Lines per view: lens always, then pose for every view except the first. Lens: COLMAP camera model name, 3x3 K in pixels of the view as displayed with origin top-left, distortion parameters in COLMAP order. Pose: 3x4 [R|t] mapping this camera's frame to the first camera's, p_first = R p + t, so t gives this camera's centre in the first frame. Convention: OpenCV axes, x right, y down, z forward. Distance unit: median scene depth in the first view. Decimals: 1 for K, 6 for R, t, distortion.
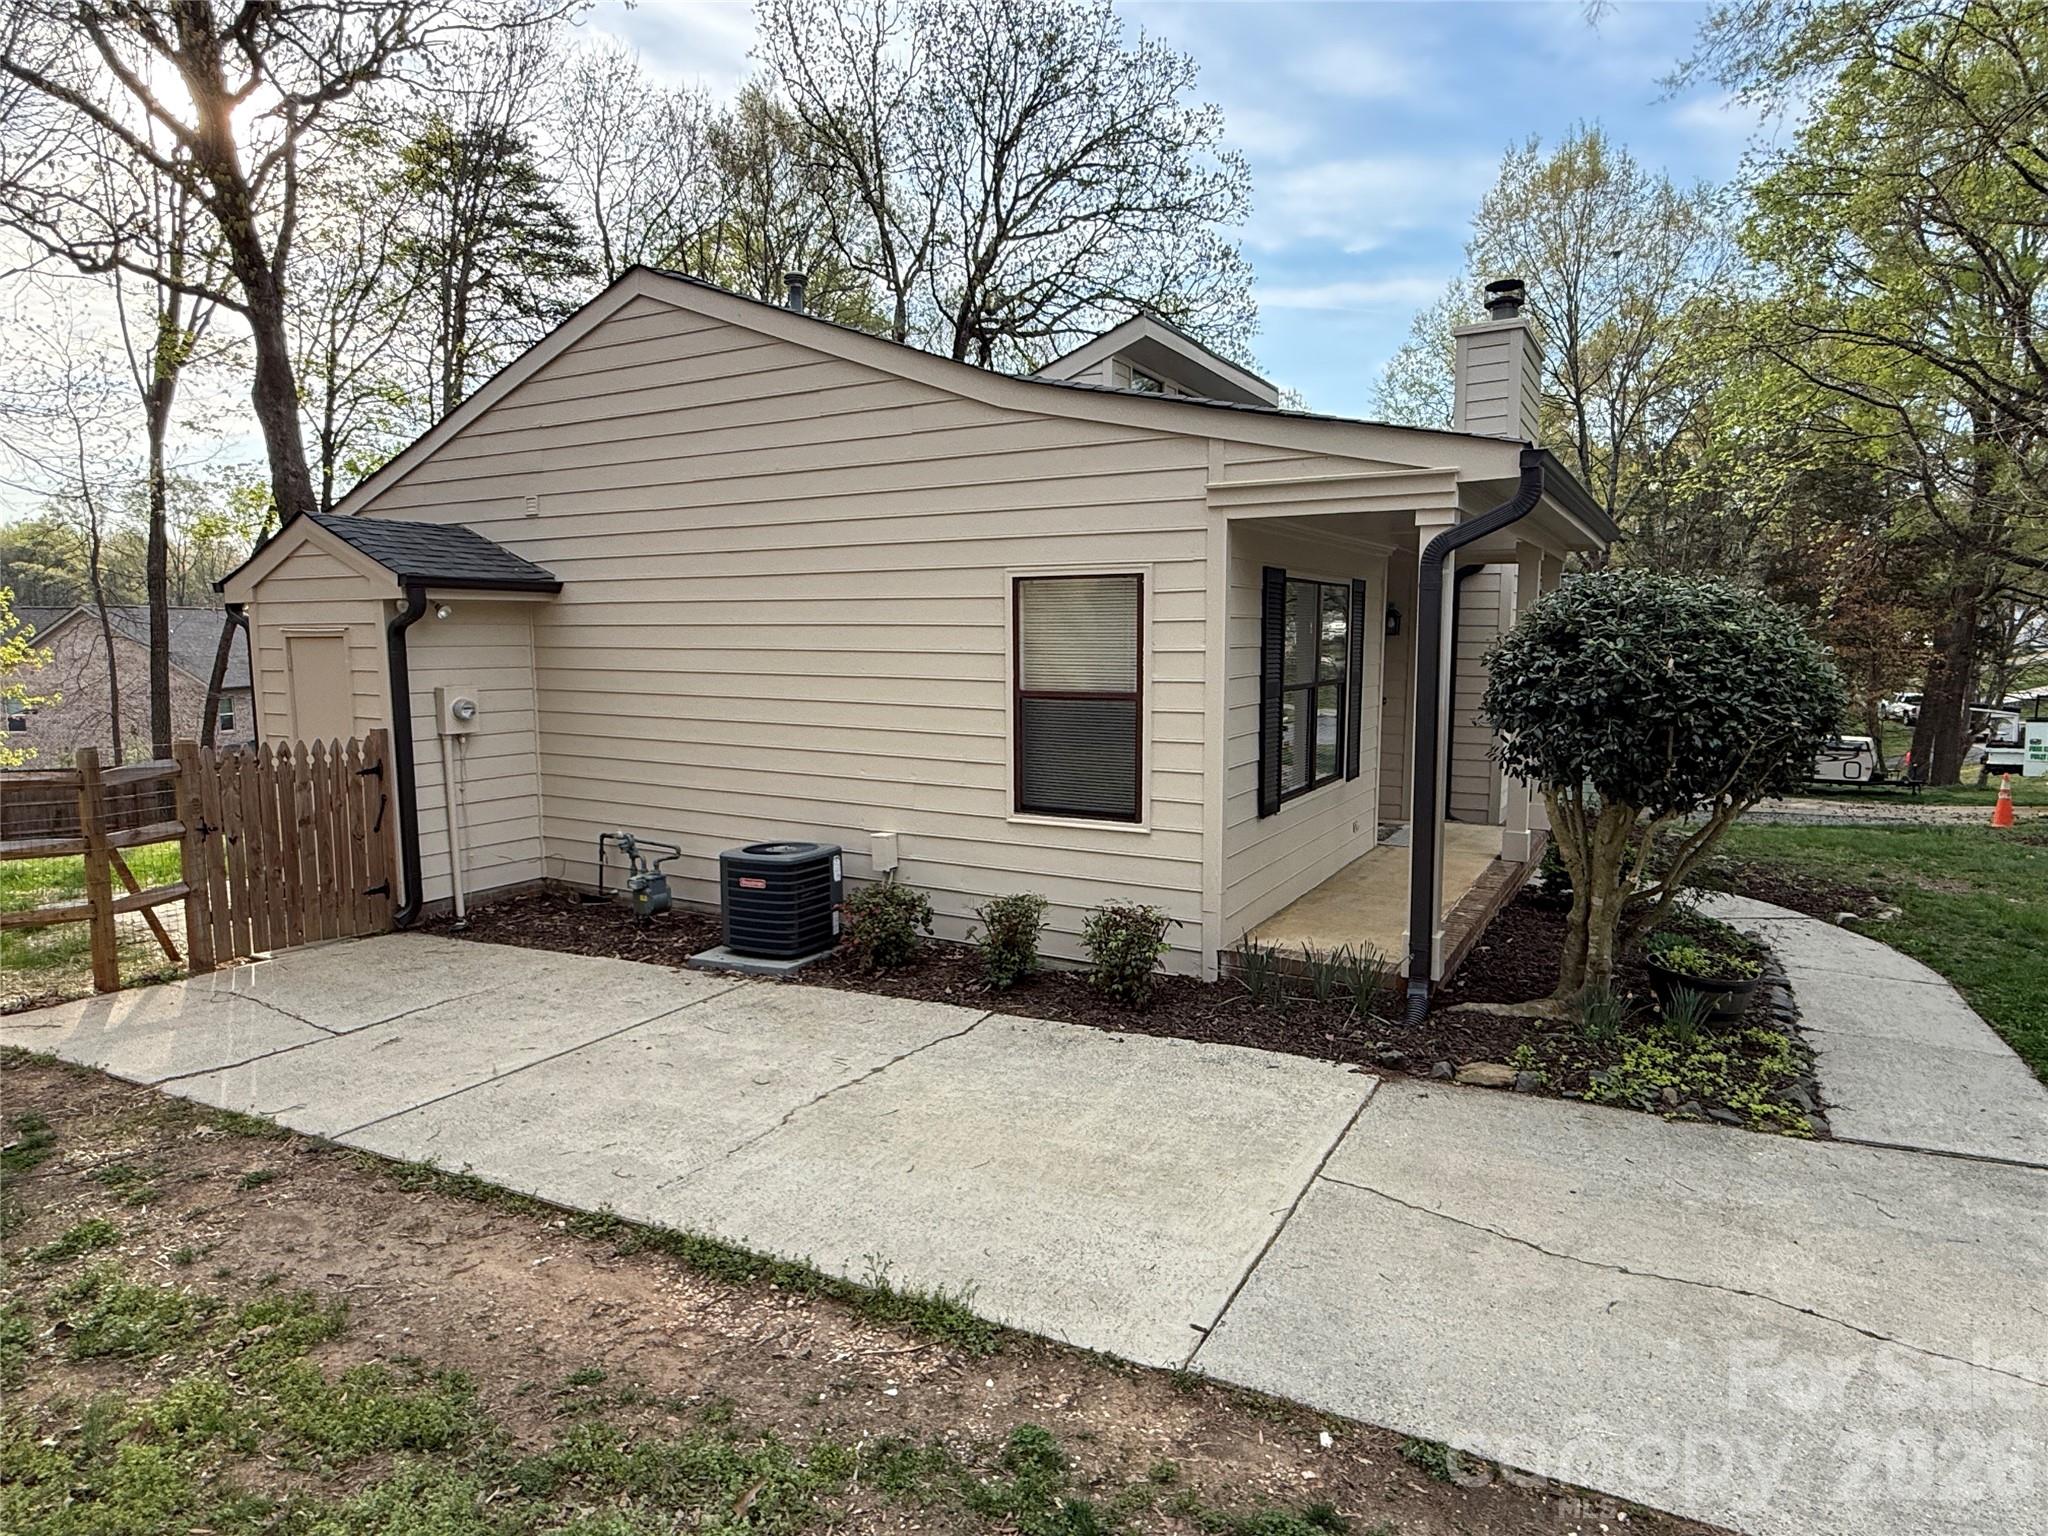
lens RADIAL K [[1172.8, 0, 1023.7], [0, 1172.8, 766.3], [0, 0, 1]] dist [0.000369, -0.000466]
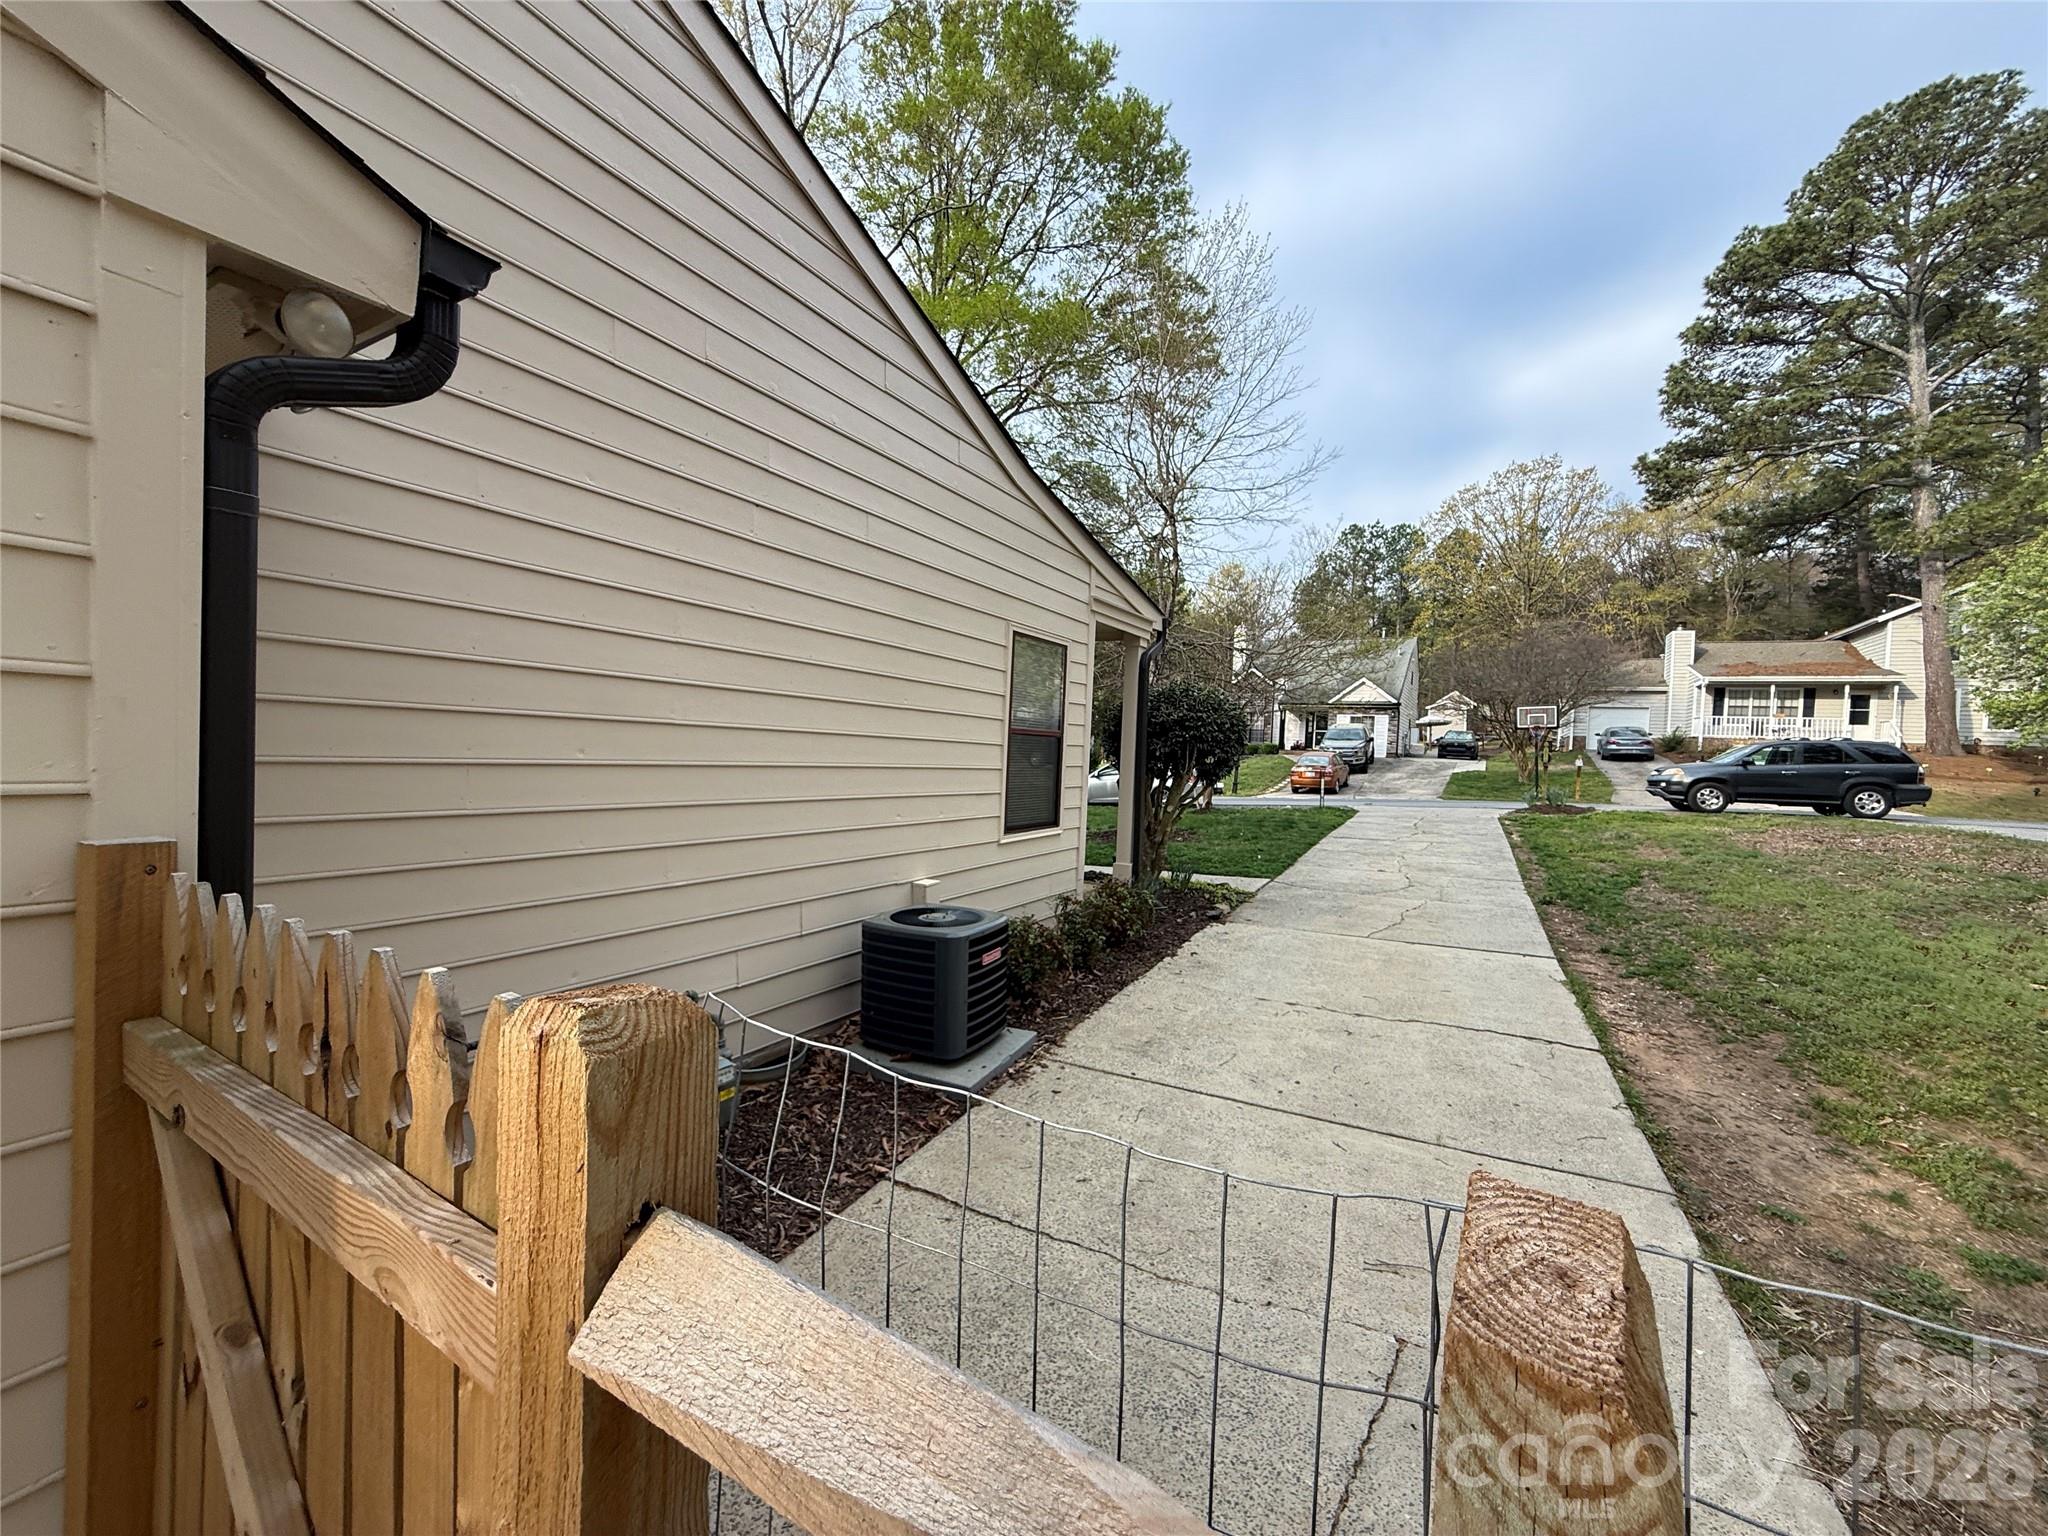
lens RADIAL K [[819.8, 0, 1021.3], [0, 819.8, 765.7], [0, 0, 1]] dist [-0.000828, -0.000233]
pose [[-0.007197, -0.020985, 0.999754, -0.884056], [0.068248, 0.997438, 0.021427, -0.047730], [-0.997642, 0.068385, -0.005747, 1.078589]]
